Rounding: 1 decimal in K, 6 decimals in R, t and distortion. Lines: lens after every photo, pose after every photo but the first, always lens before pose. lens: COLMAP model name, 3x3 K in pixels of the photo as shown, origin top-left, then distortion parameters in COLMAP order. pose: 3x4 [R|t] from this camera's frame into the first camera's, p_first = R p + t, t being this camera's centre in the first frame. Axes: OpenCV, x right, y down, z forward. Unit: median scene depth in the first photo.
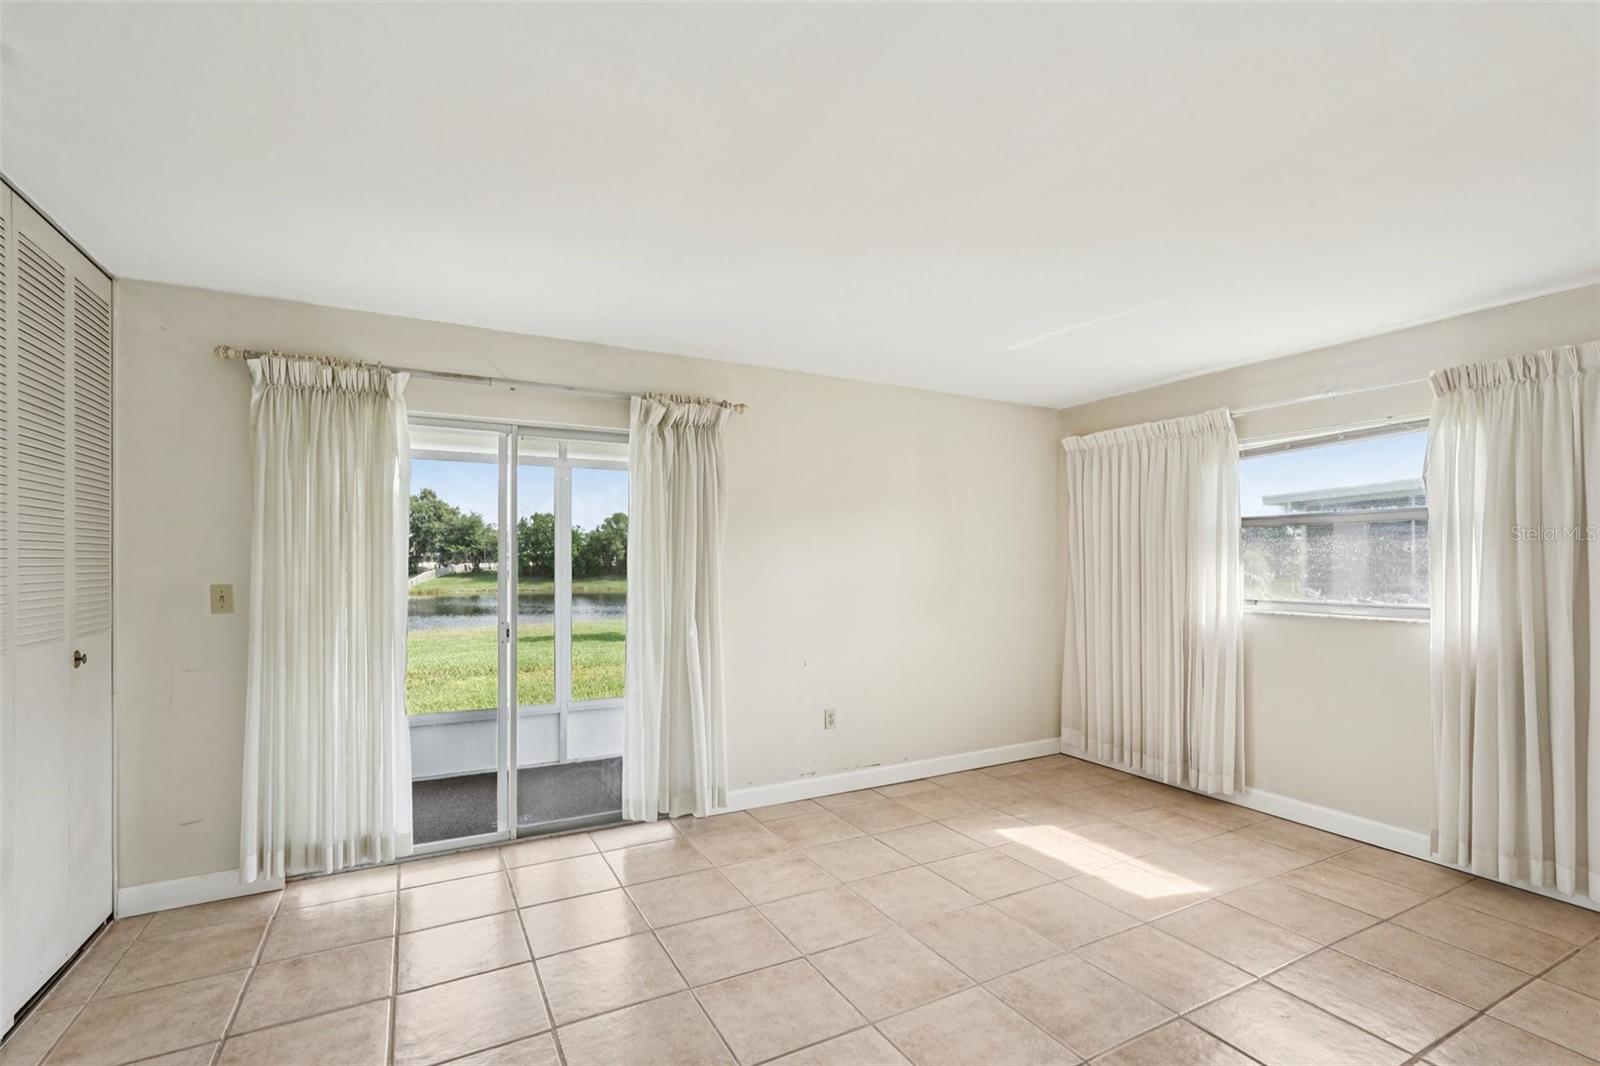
lens RADIAL K [[707.7, 0, 798.6], [0, 707.7, 545.1], [0, 0, 1]] dist [0.002549, 0.000812]
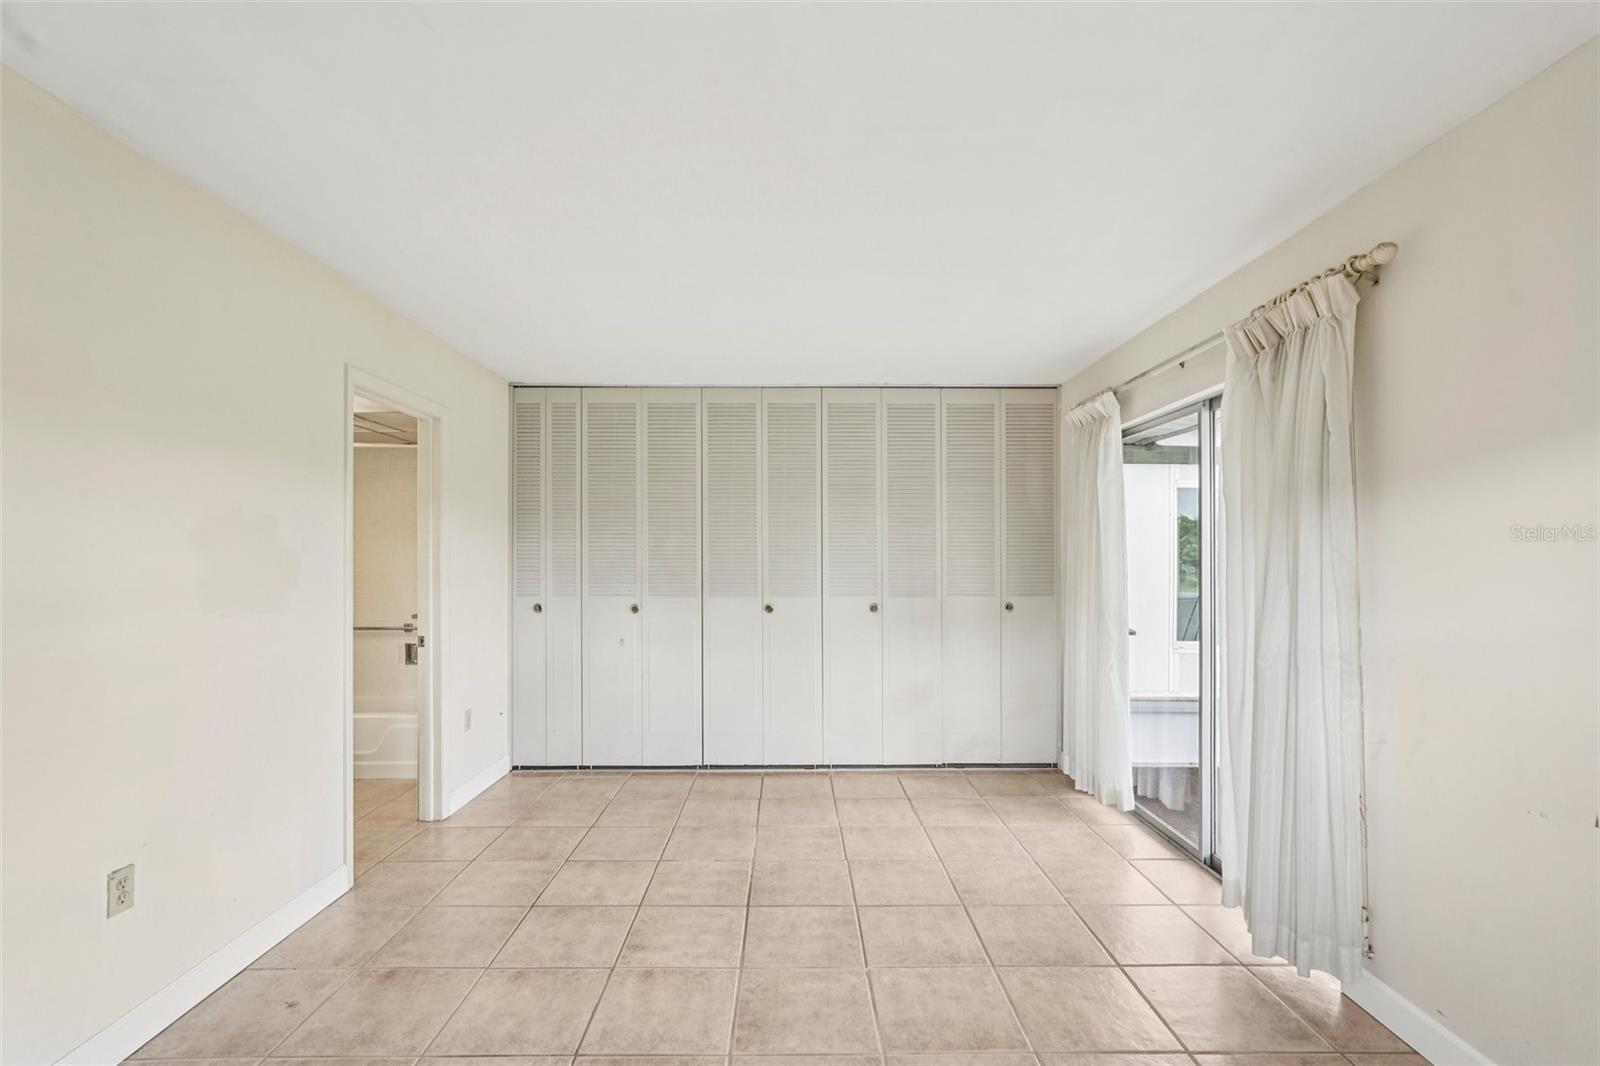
lens RADIAL K [[707.7, 0, 798.6], [0, 707.7, 545.1], [0, 0, 1]] dist [0.002549, 0.000812]
pose [[-0.445939, -0.013436, -0.894963, 0.957998], [0.020008, 0.999488, -0.024975, 0.037051], [0.894840, -0.029044, -0.445441, 1.433999]]
